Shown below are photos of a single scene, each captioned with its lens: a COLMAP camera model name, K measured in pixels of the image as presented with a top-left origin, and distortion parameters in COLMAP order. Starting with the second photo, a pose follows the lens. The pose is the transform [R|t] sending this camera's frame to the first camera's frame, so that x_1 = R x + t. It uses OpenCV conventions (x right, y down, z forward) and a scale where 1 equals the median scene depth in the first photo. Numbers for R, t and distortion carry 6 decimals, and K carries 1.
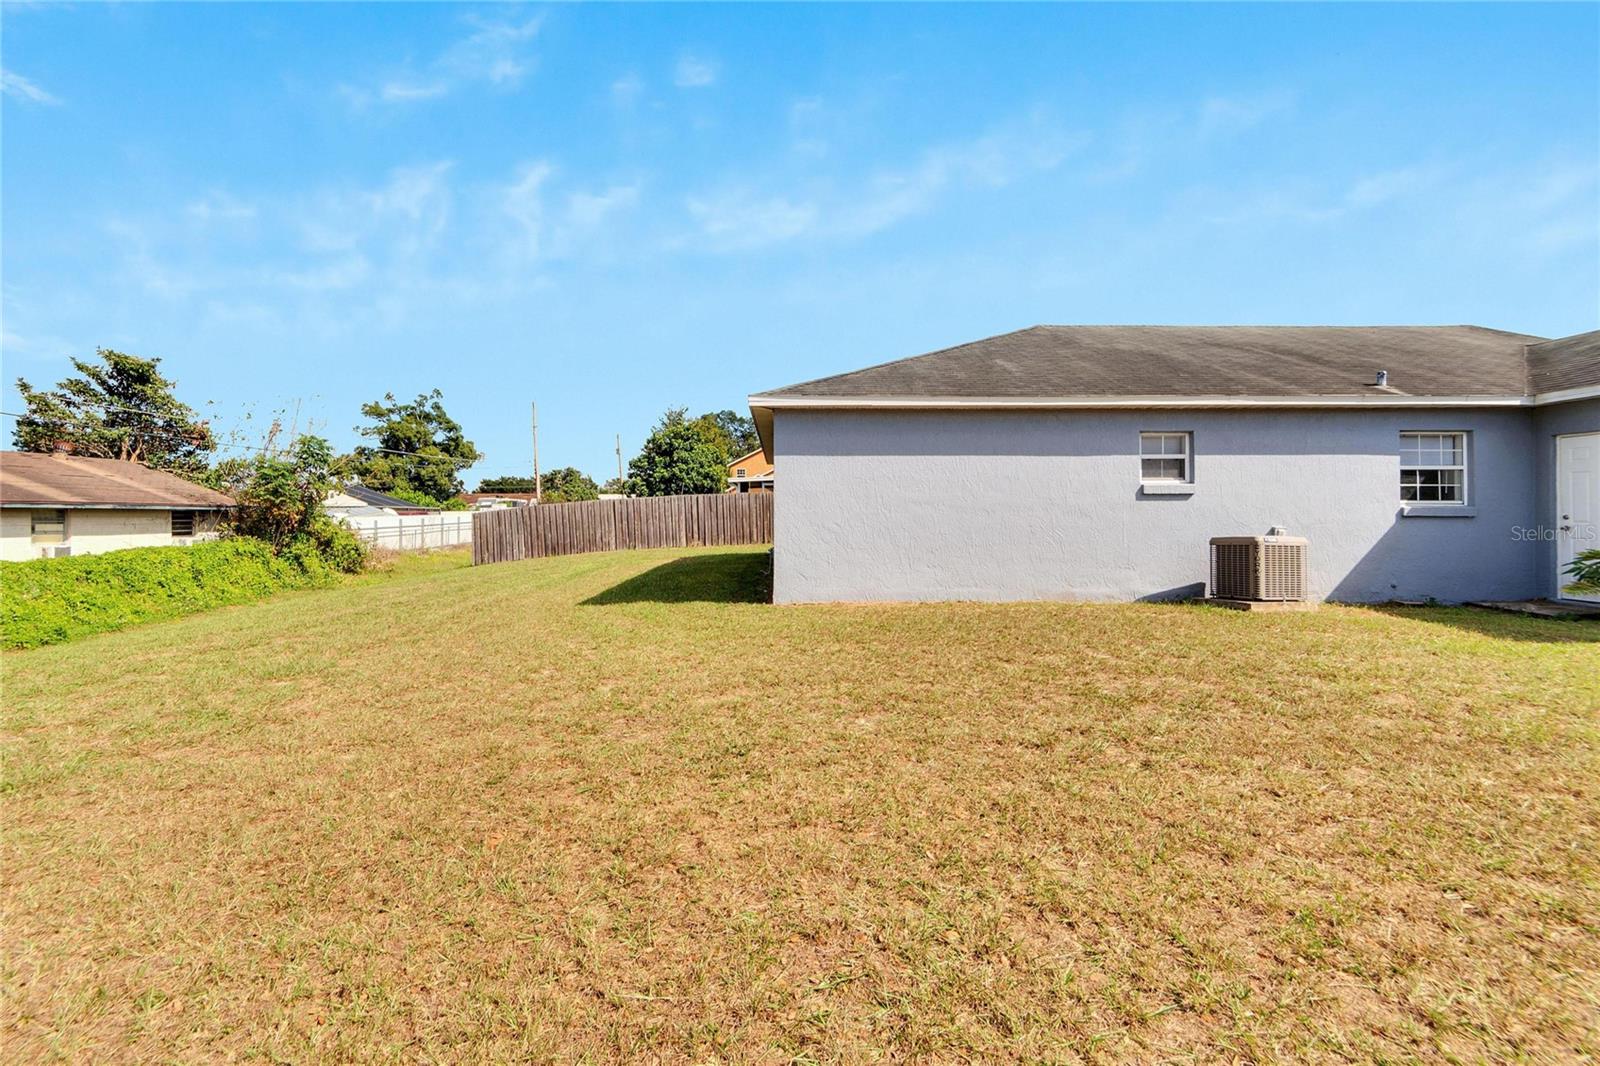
lens RADIAL K [[707.5, 0, 793.2], [0, 707.5, 538.4], [0, 0, 1]] dist [-0.001996, 0.000007]
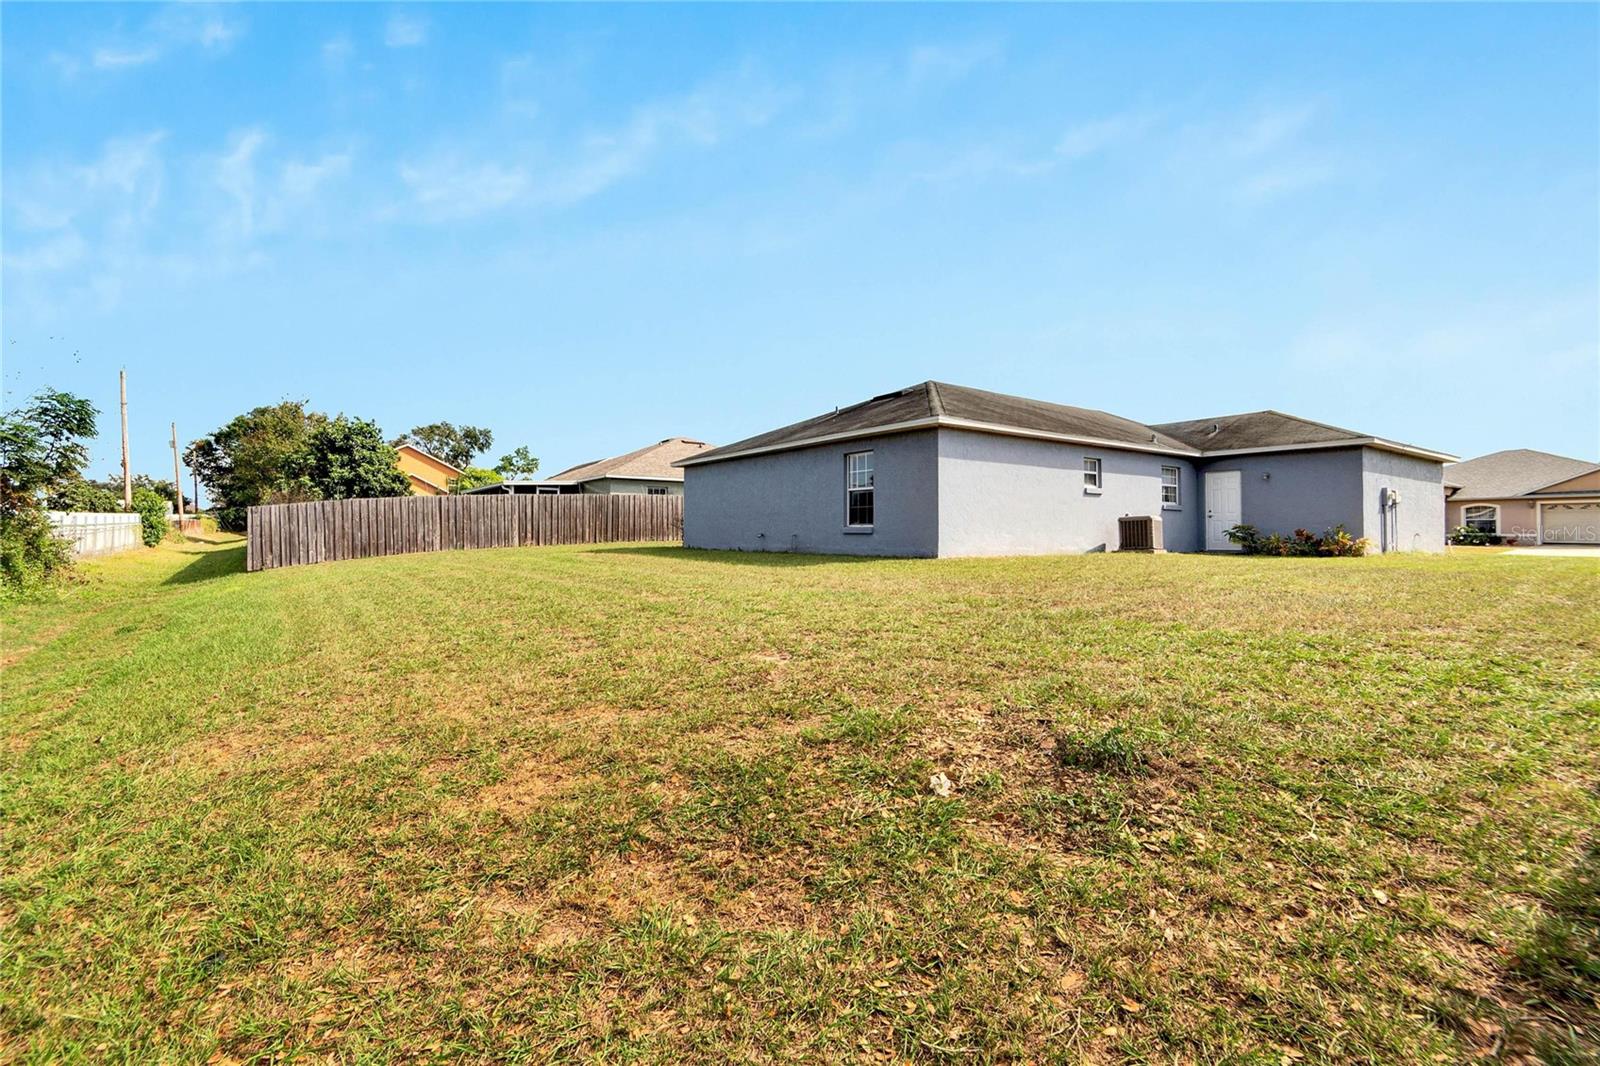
lens RADIAL K [[707.5, 0, 793.2], [0, 707.5, 538.4], [0, 0, 1]] dist [-0.001996, 0.000007]
pose [[0.850406, 0.002220, 0.526122, -0.509659], [0.011426, 0.999677, -0.022685, 0.039734], [-0.526003, 0.025303, 0.850106, -0.059861]]
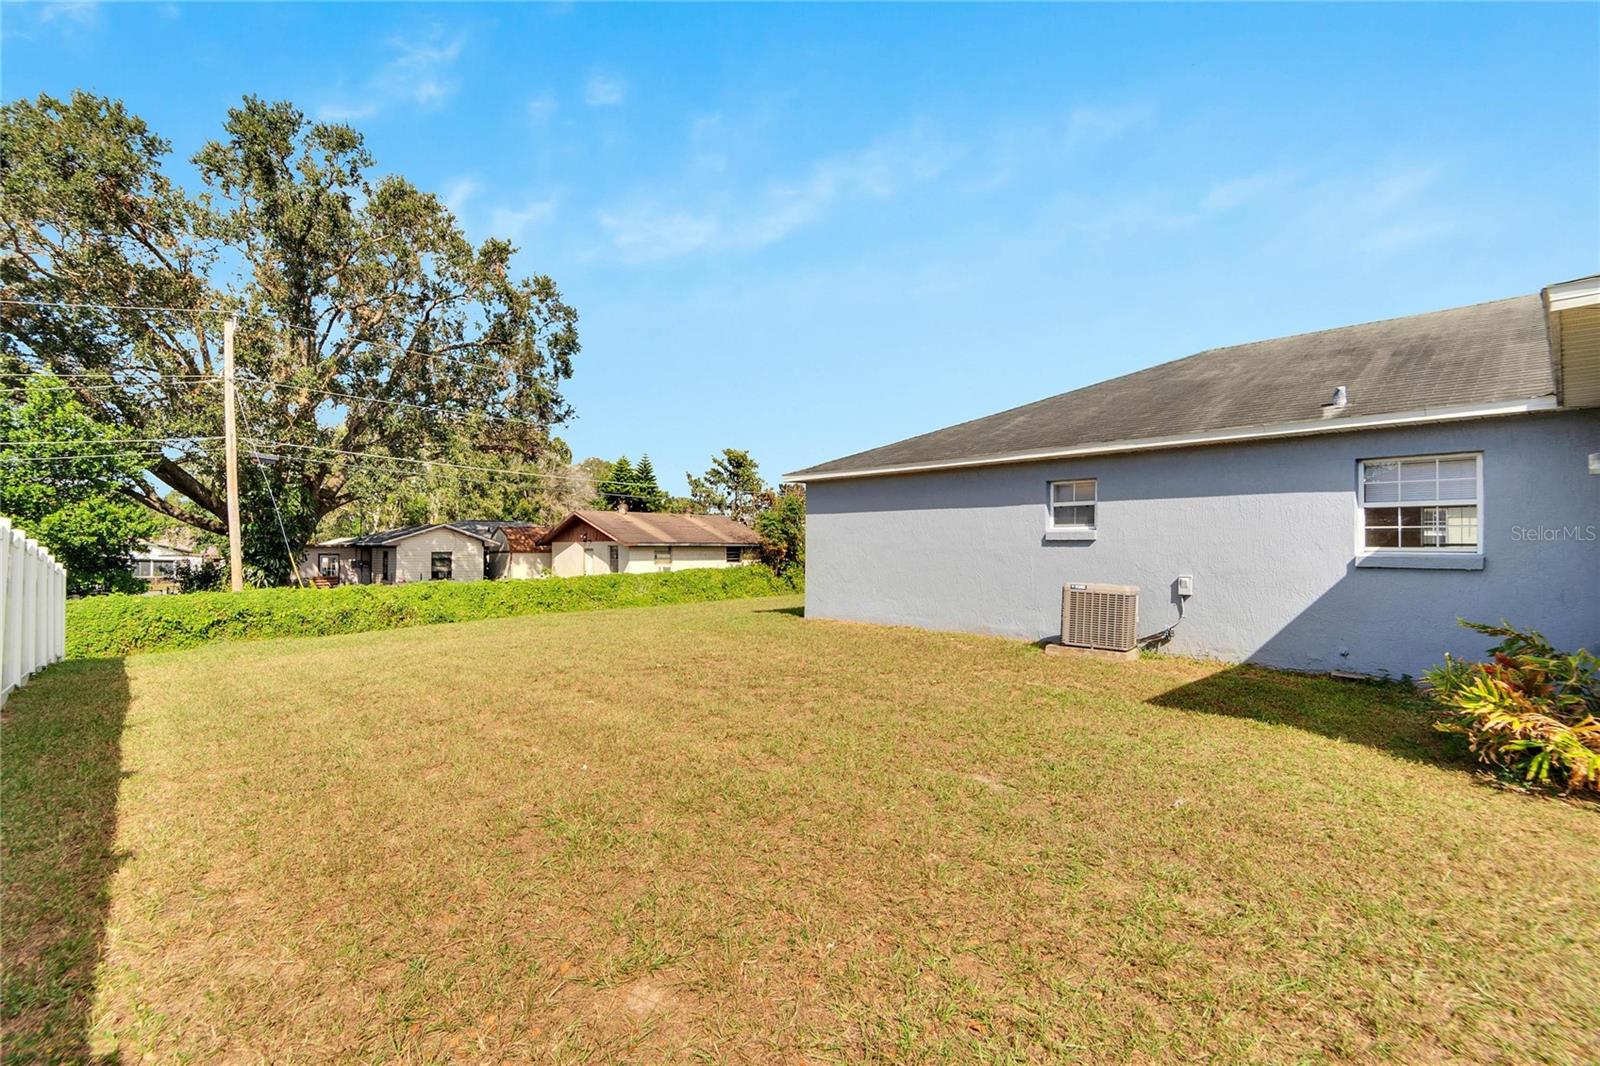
lens RADIAL K [[707.5, 0, 793.2], [0, 707.5, 538.4], [0, 0, 1]] dist [-0.001996, 0.000007]
pose [[0.676329, -0.005414, -0.736580, 0.506046], [-0.026927, 0.999123, -0.032068, -0.010433], [0.736107, 0.041523, 0.675590, -0.001629]]
